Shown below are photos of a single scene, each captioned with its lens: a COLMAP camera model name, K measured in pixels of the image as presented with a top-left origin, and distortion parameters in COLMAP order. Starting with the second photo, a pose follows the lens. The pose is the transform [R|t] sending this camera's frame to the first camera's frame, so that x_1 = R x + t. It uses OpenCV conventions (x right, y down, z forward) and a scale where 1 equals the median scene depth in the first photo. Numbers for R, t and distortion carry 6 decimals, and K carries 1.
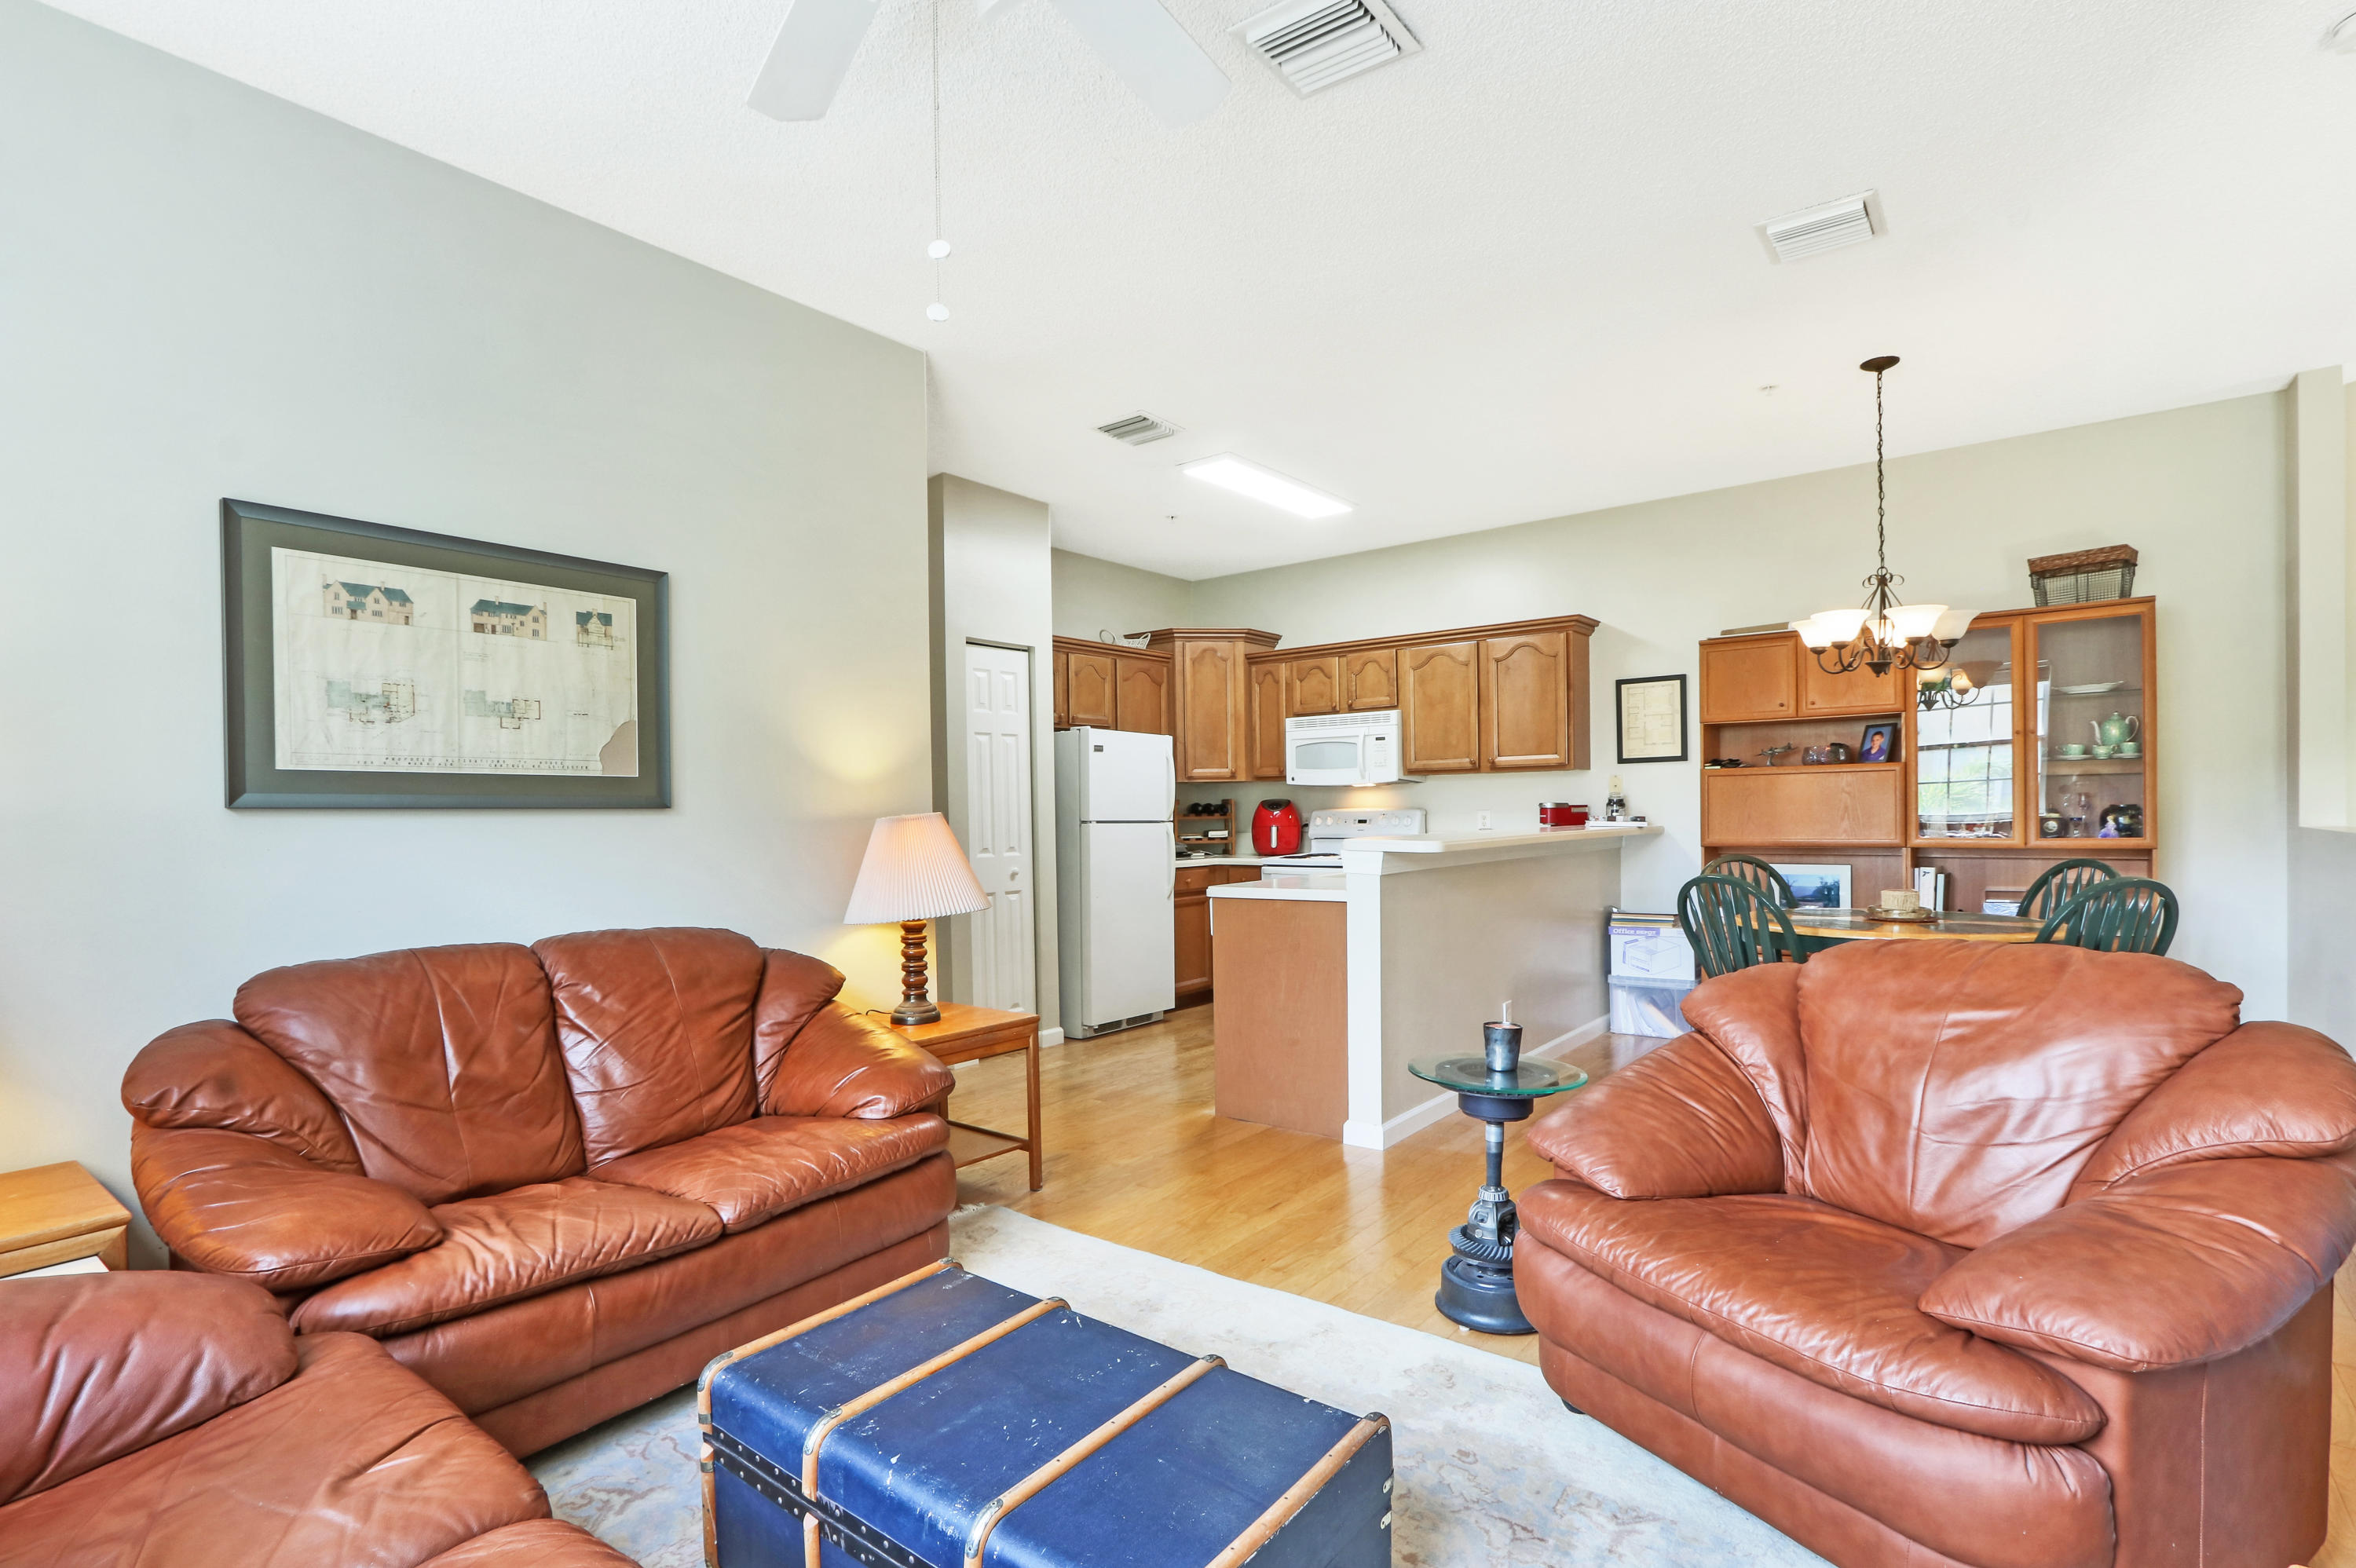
lens RADIAL K [[1131.0, 0, 1182.6], [0, 1131.0, 822.5], [0, 0, 1]] dist [-0.002762, -0.000232]
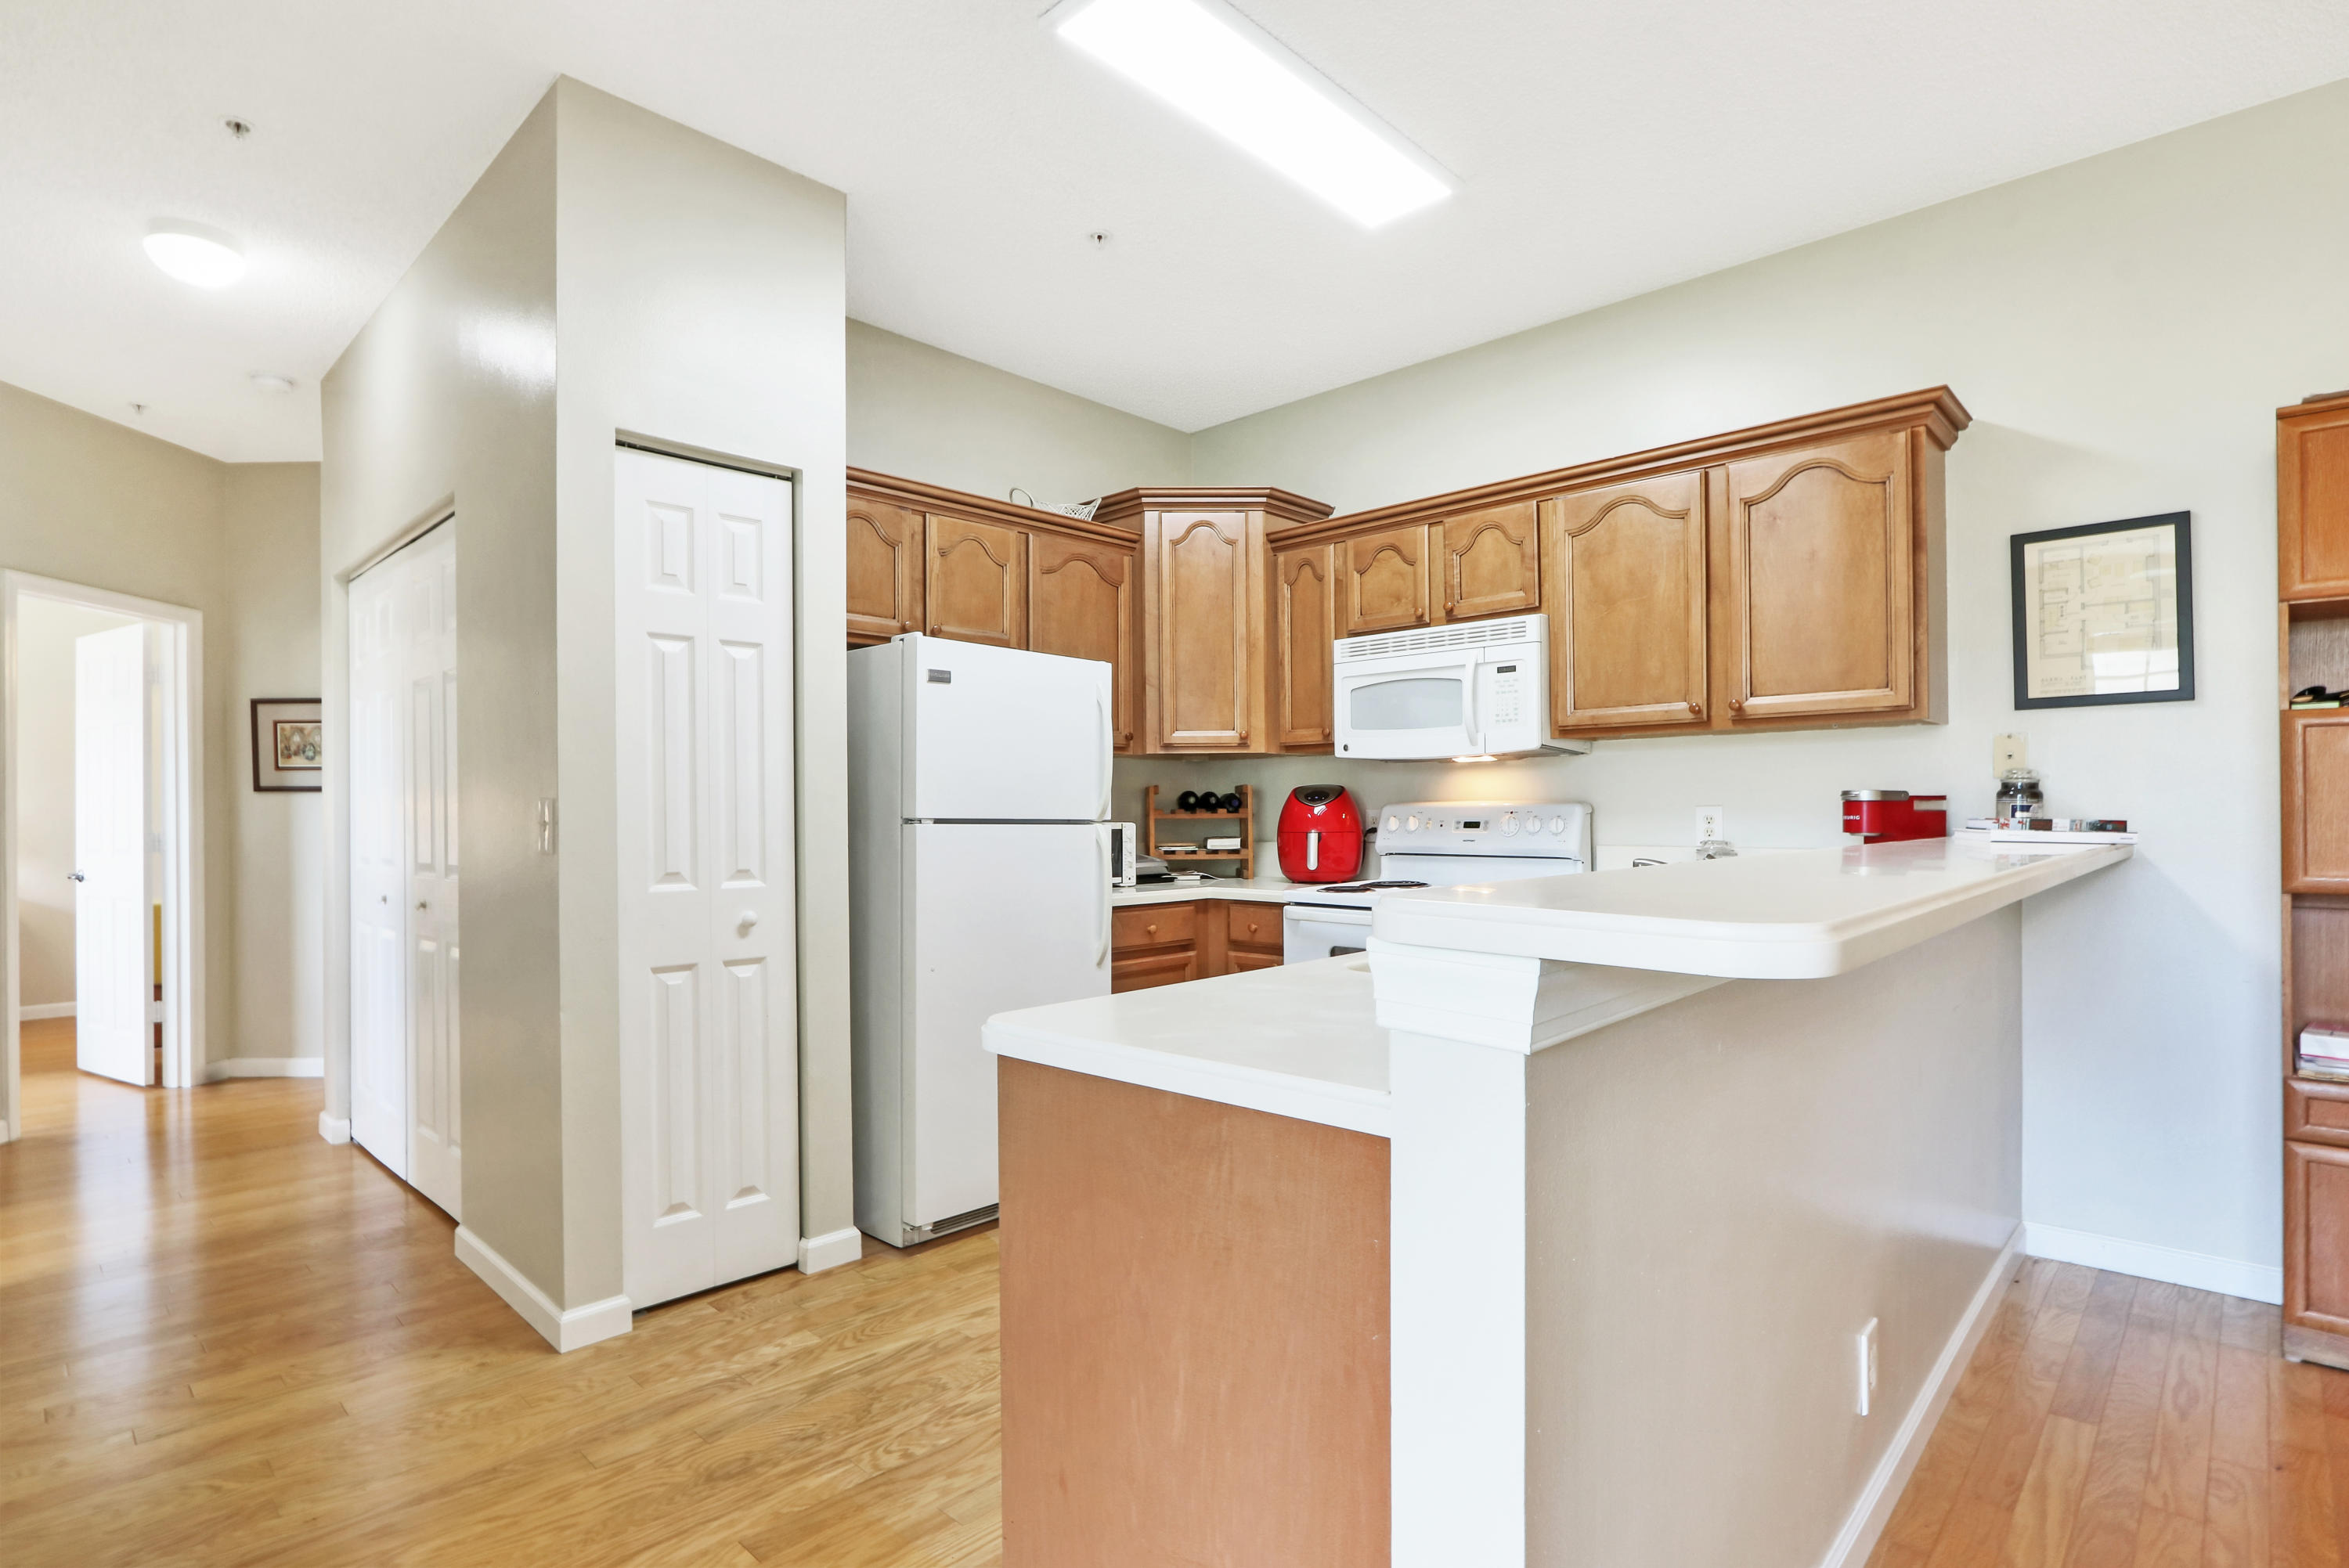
lens RADIAL K [[1142.7, 0, 1170.7], [0, 1142.7, 806.8], [0, 0, 1]] dist [-0.014190, 0.000259]
pose [[0.994478, 0.008541, -0.104599, 0.074931], [-0.009997, 0.999860, -0.013401, -0.000903], [0.104470, 0.014373, 0.994424, 0.453096]]
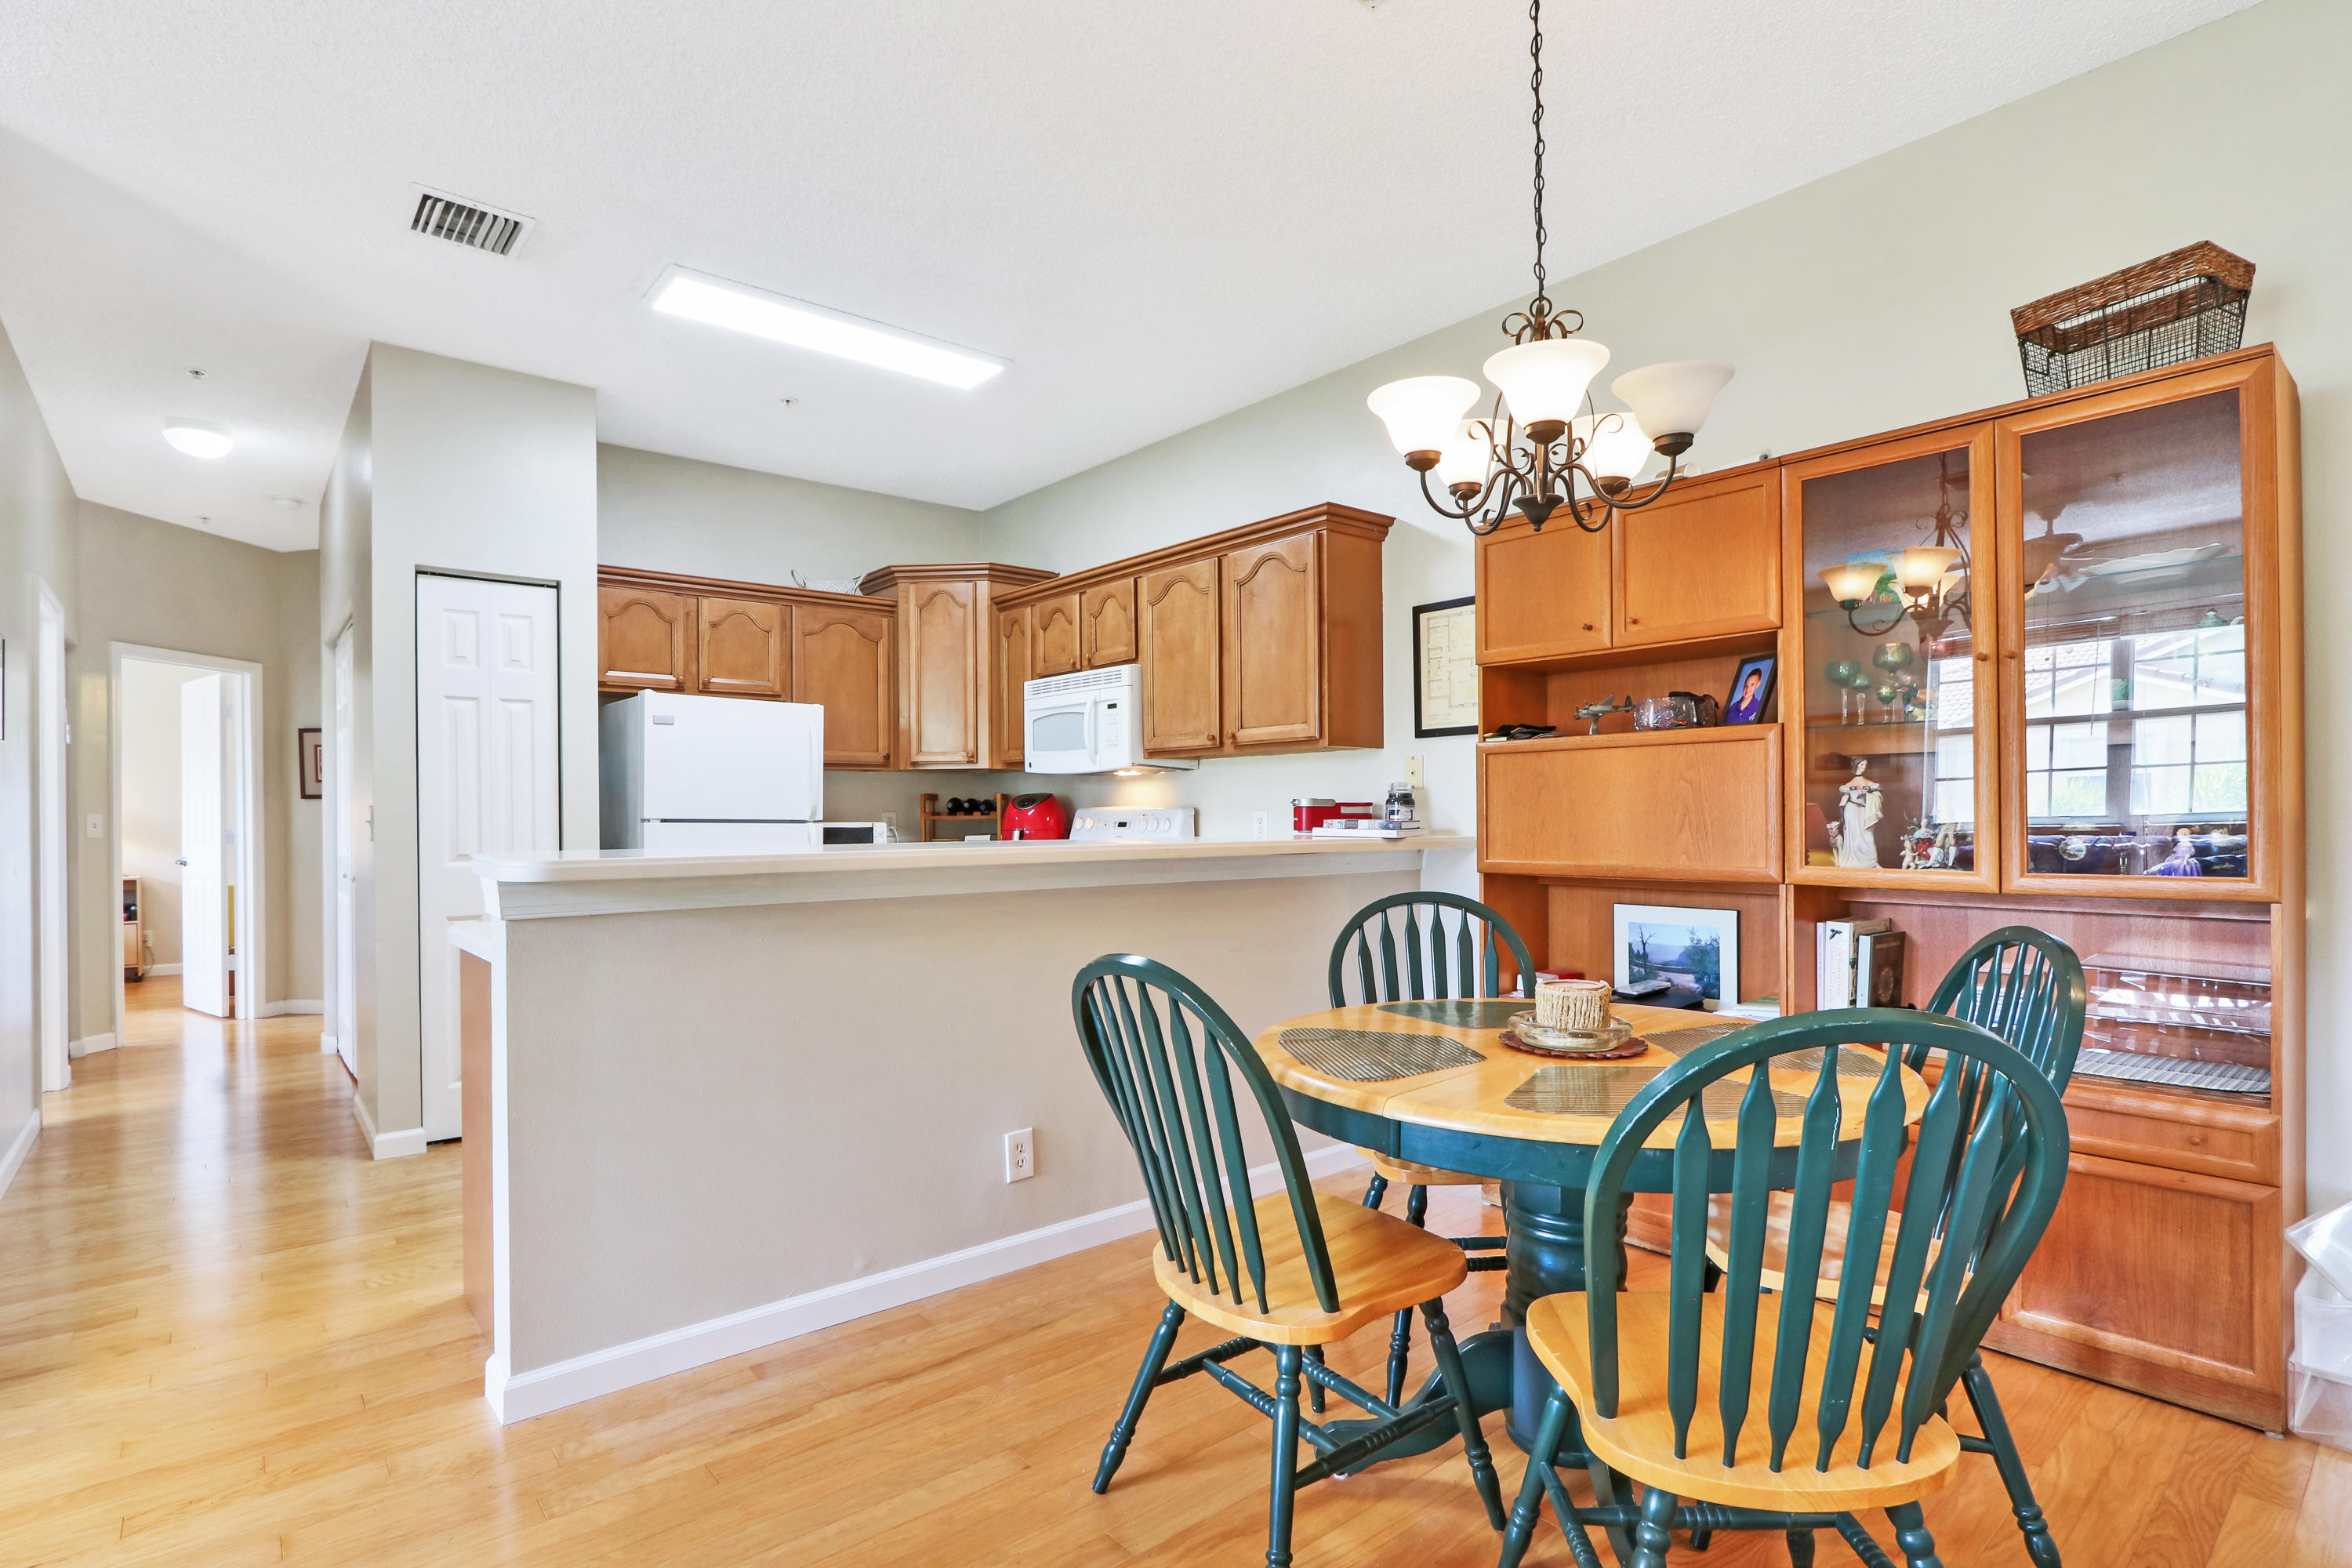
lens RADIAL K [[1144.3, 0, 1172.2], [0, 1144.3, 806.9], [0, 0, 1]] dist [-0.014190, 0.000259]
pose [[0.977009, 0.008405, -0.213034, 0.361893], [-0.011737, 0.999828, -0.014383, -0.002314], [0.212877, 0.016553, 0.976939, 0.319789]]
